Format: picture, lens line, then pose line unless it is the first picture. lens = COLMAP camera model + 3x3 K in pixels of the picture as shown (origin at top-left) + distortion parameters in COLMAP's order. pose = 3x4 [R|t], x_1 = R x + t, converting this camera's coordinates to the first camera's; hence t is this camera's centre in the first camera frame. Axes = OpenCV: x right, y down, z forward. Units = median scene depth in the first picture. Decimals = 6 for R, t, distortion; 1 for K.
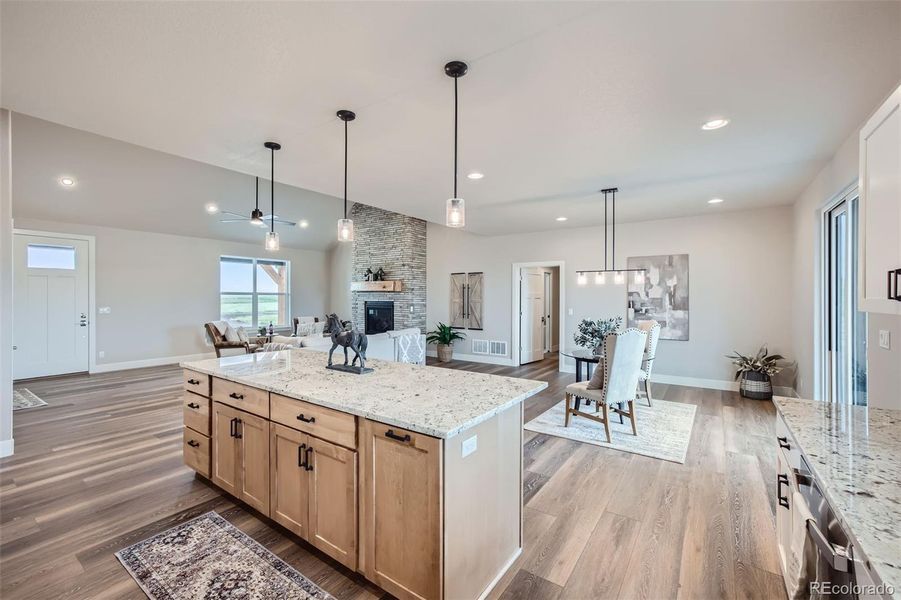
lens RADIAL K [[383.7, 0, 442.7], [0, 383.7, 299.3], [0, 0, 1]] dist [-0.028215, 0.013007]
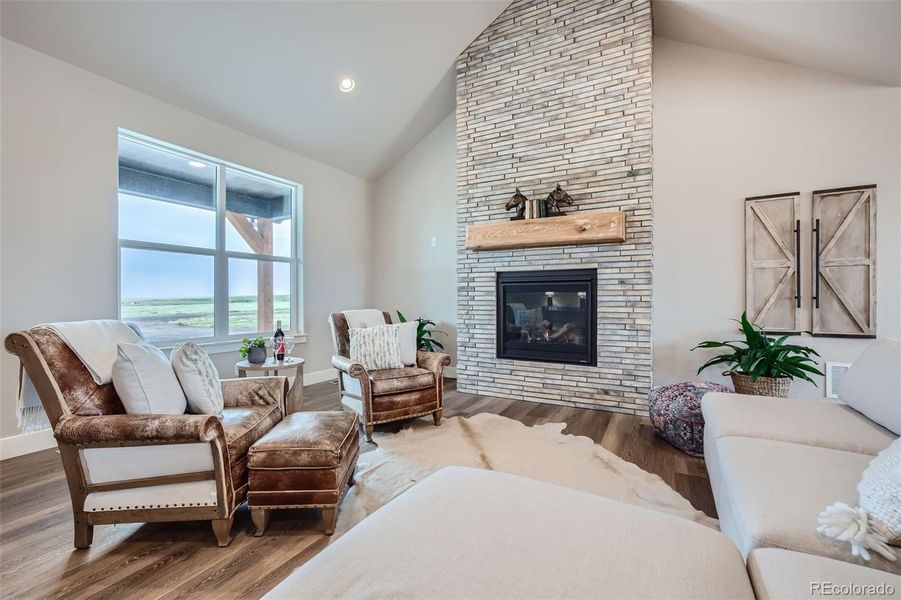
lens RADIAL K [[383.7, 0, 442.7], [0, 383.7, 299.3], [0, 0, 1]] dist [-0.028215, 0.013007]
pose [[0.992293, -0.004136, 0.123841, -0.346194], [0.004173, 0.999991, -0.000035, 0.038433], [-0.123840, 0.000552, 0.992302, 0.644165]]
